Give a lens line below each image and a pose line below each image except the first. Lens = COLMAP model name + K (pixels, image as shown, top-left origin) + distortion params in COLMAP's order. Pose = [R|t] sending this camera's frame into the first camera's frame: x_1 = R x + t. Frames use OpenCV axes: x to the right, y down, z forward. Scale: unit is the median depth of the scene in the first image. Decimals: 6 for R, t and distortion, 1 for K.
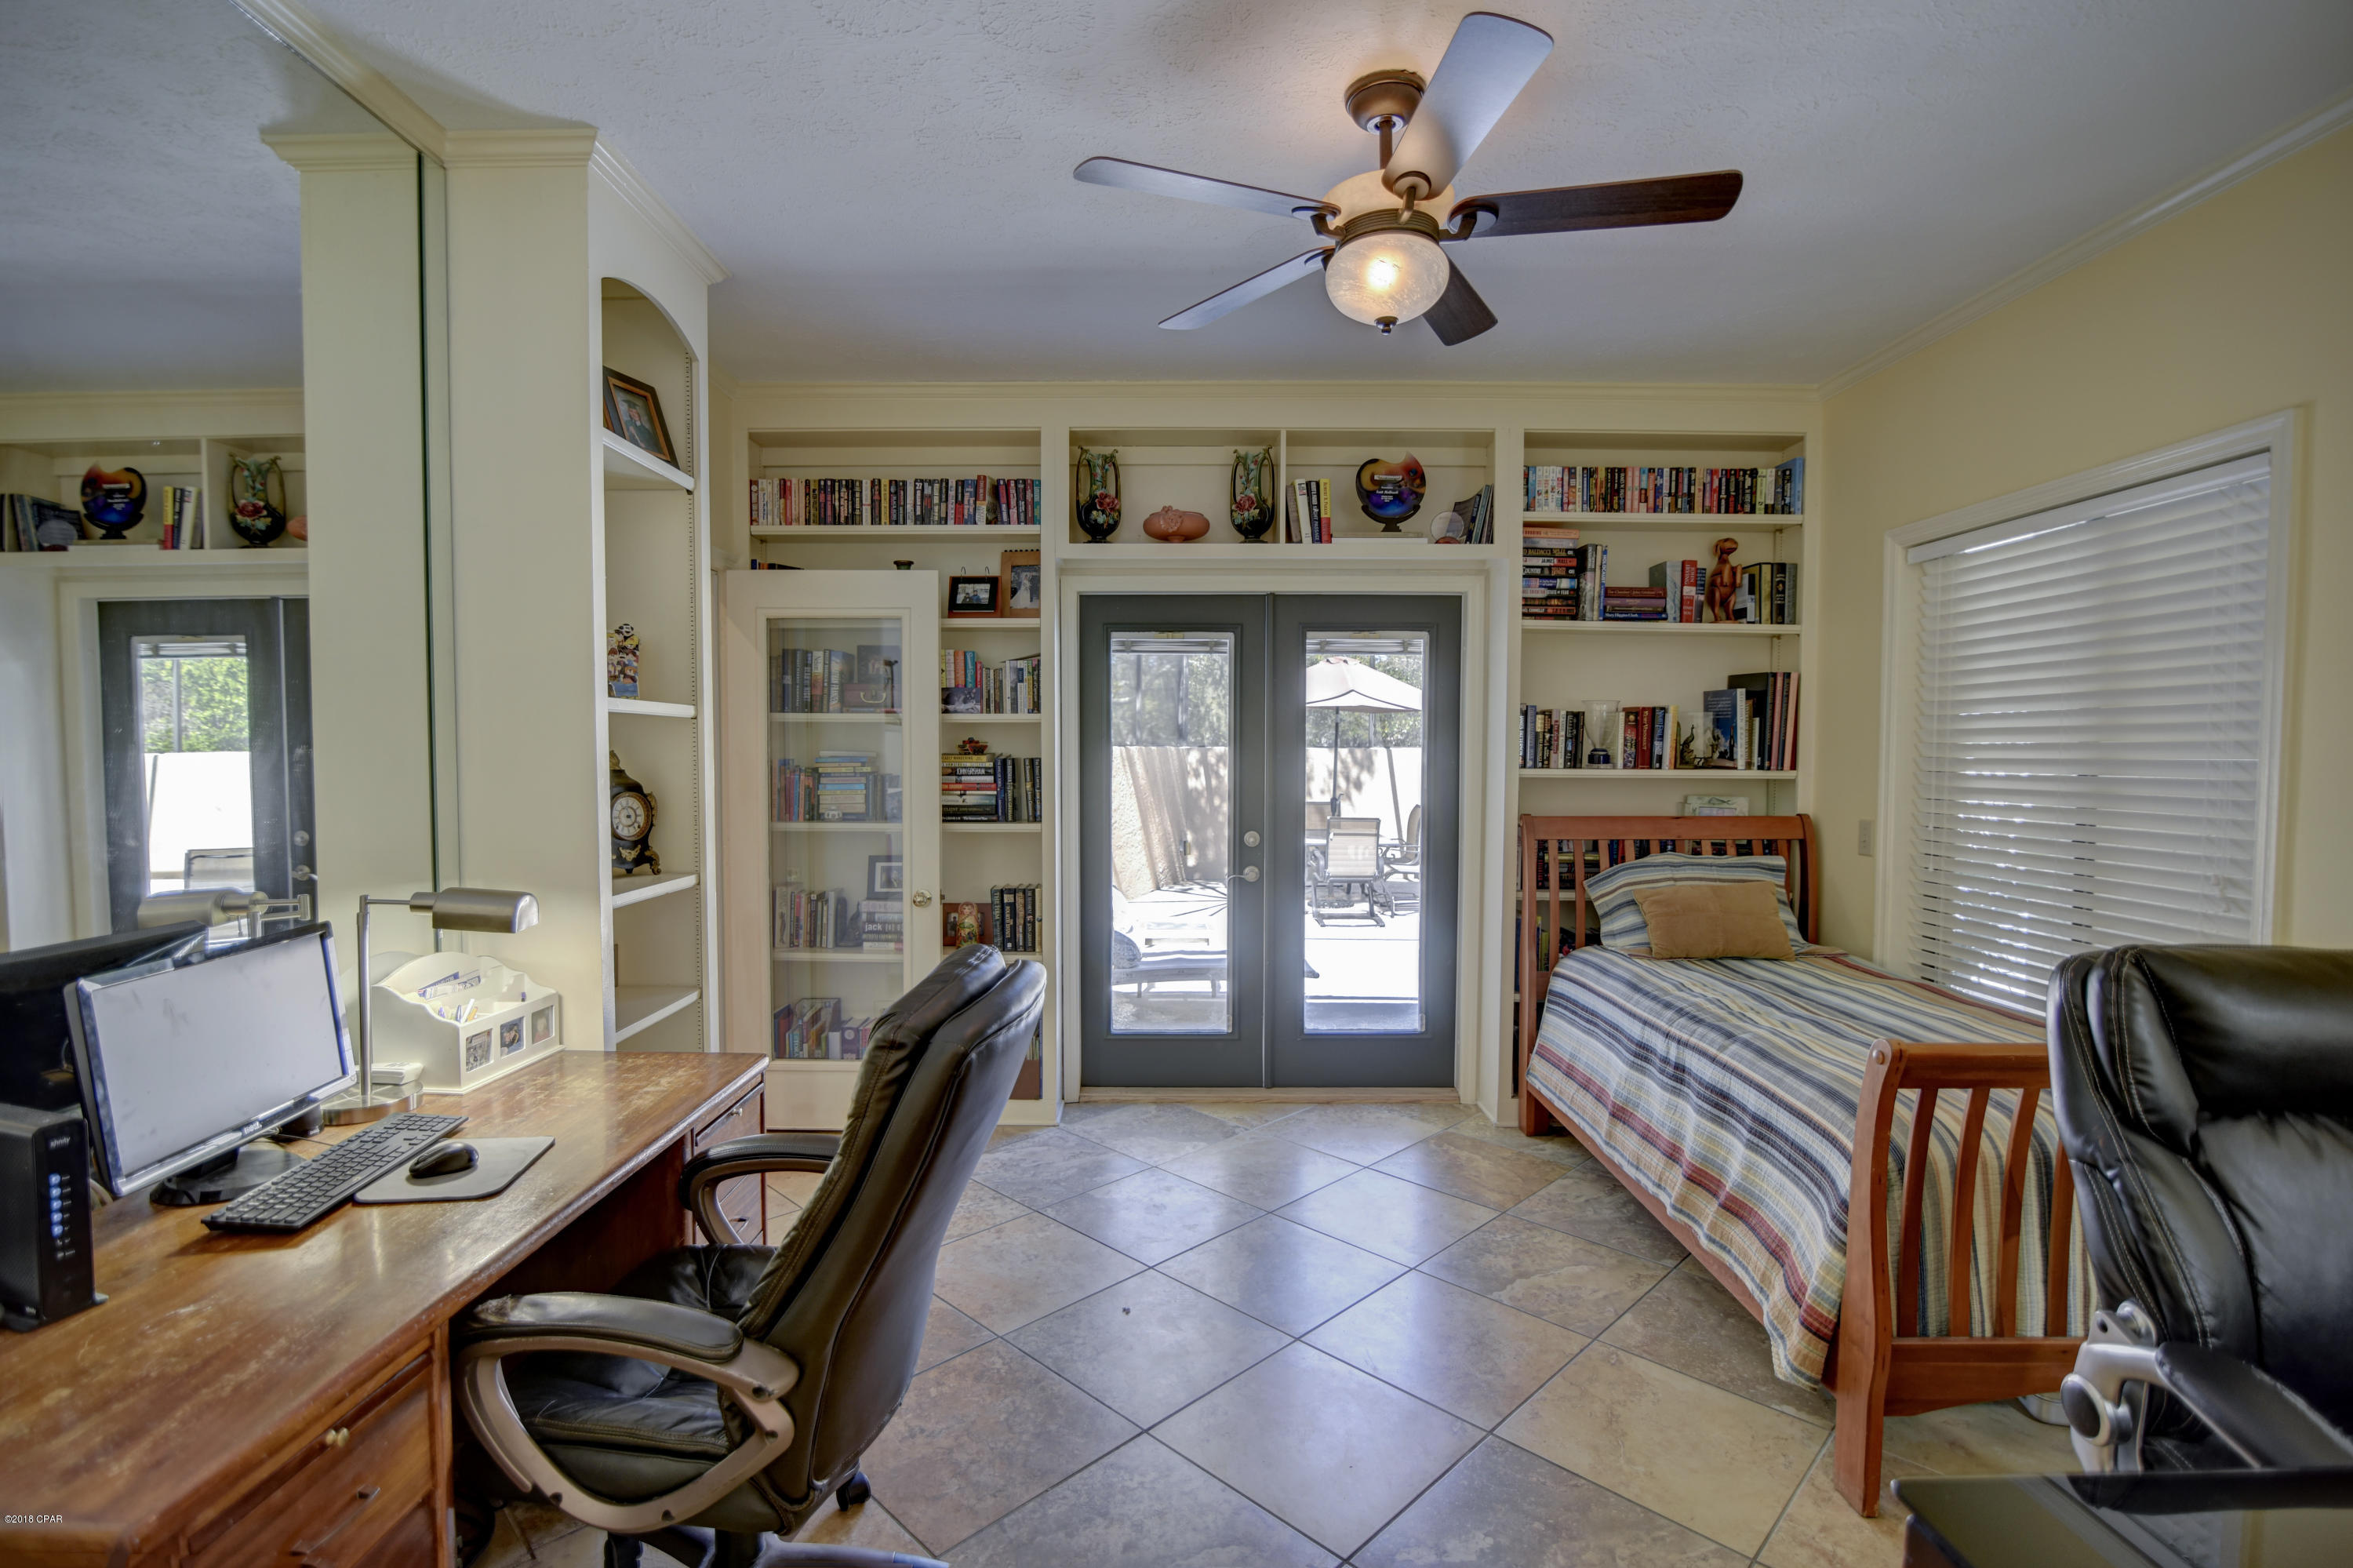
lens RADIAL K [[1086.4, 0, 1162.8], [0, 1086.4, 791.5], [0, 0, 1]] dist [-0.020128, -0.000124]
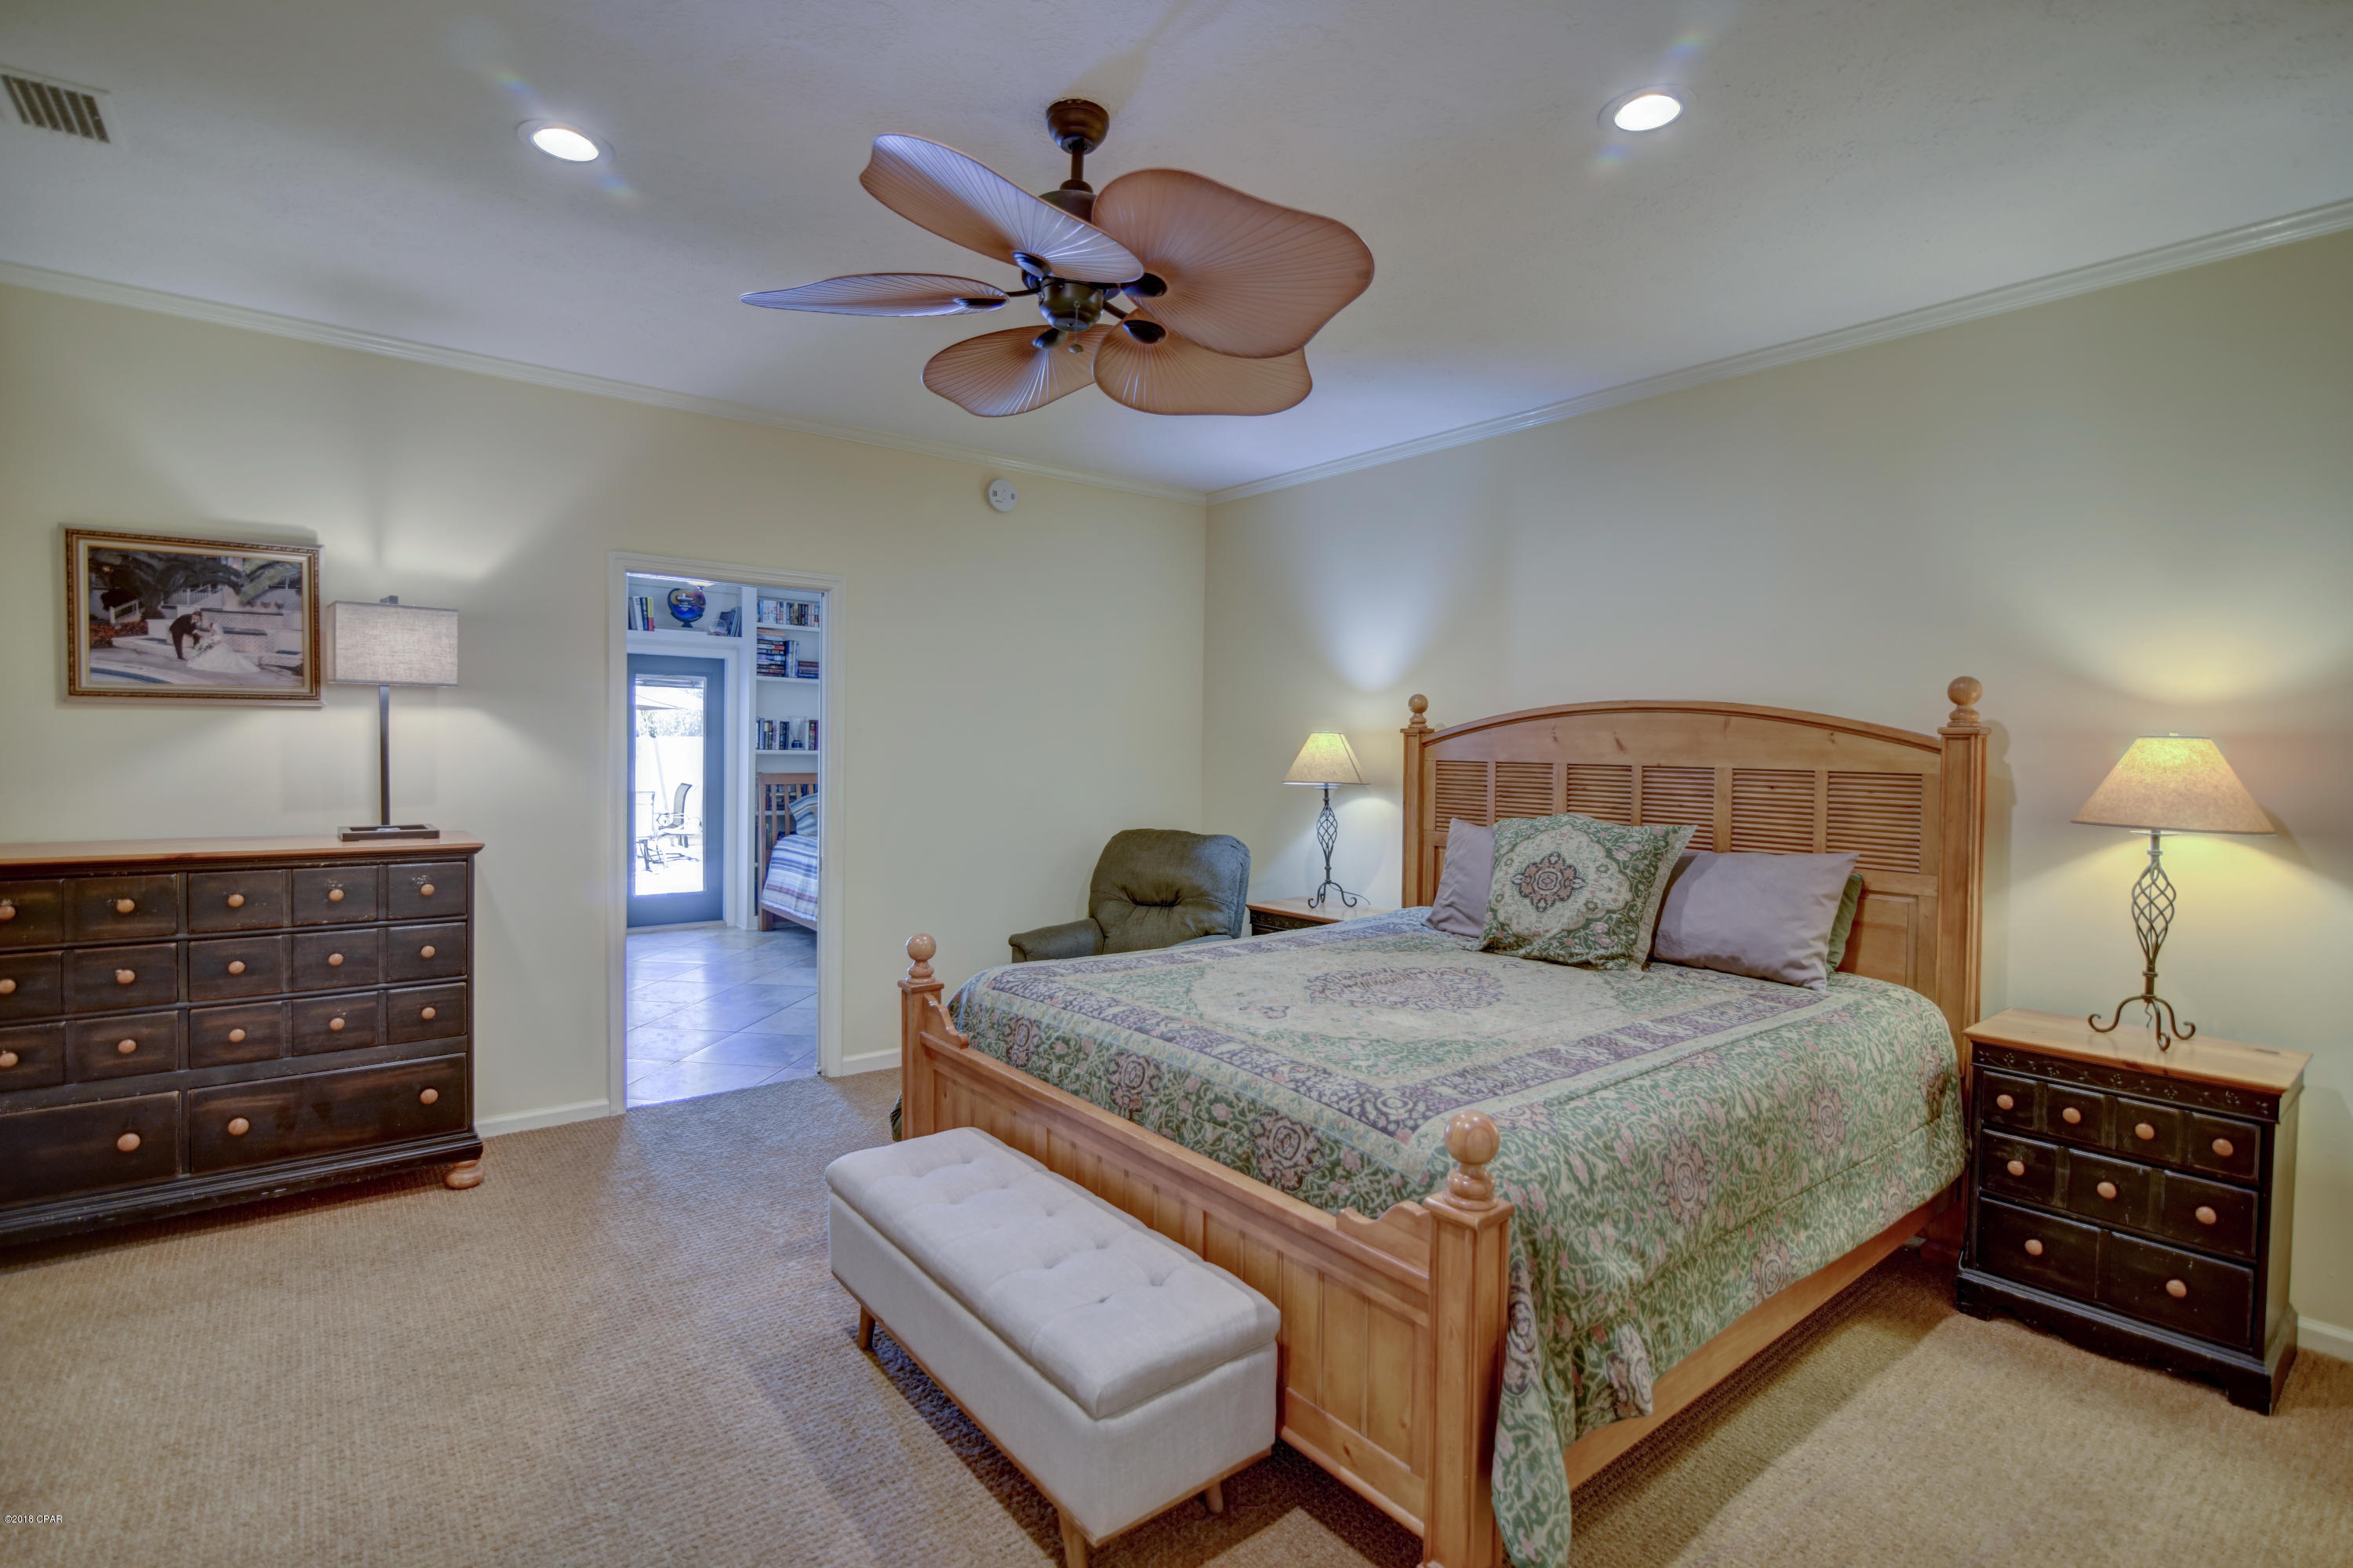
lens RADIAL K [[1109.0, 0, 1206.6], [0, 1109.0, 771.8], [0, 0, 1]] dist [-0.019721, 0.000200]
pose [[0.770092, -0.006456, 0.637900, -0.334413], [0.013907, 0.999881, -0.006668, 0.045135], [-0.637781, 0.014006, 0.770090, -1.108387]]
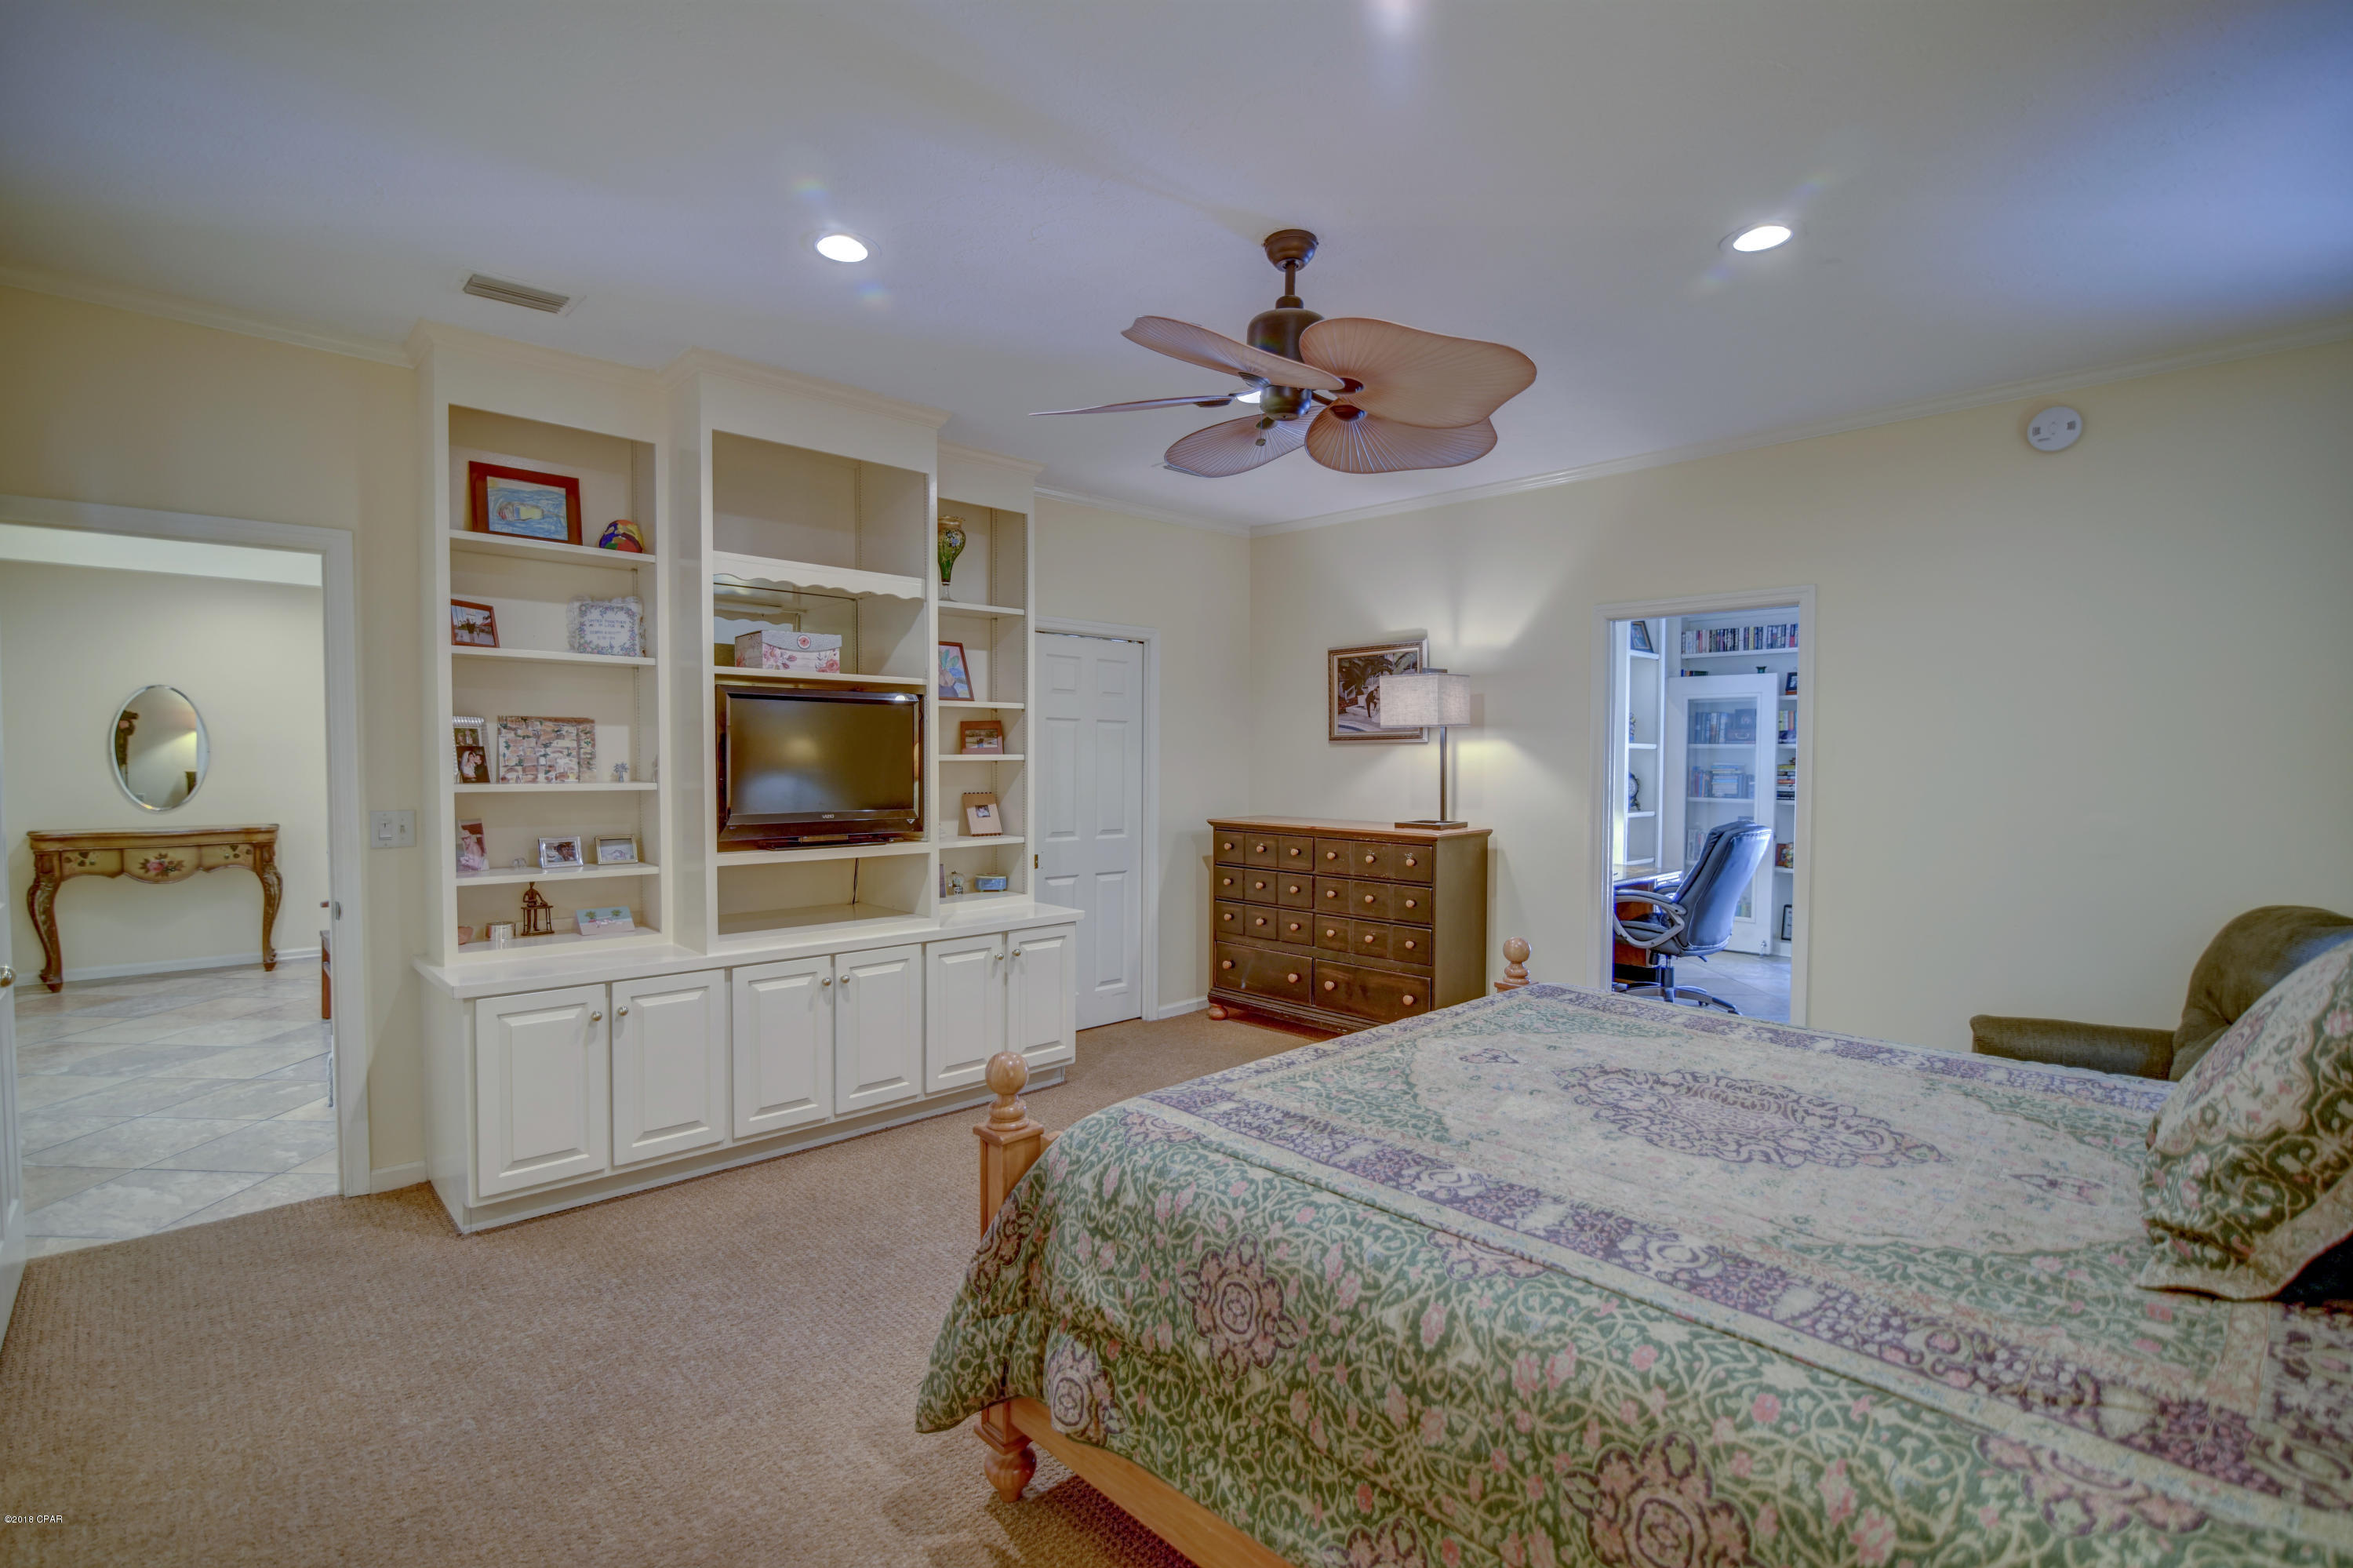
lens RADIAL K [[1086.4, 0, 1162.8], [0, 1086.4, 791.5], [0, 0, 1]] dist [-0.020128, -0.000124]
pose [[0.692987, 0.023927, -0.720553, 0.431015], [-0.032526, 0.999469, 0.001908, 0.046609], [0.720216, 0.022114, 0.693397, -1.152240]]
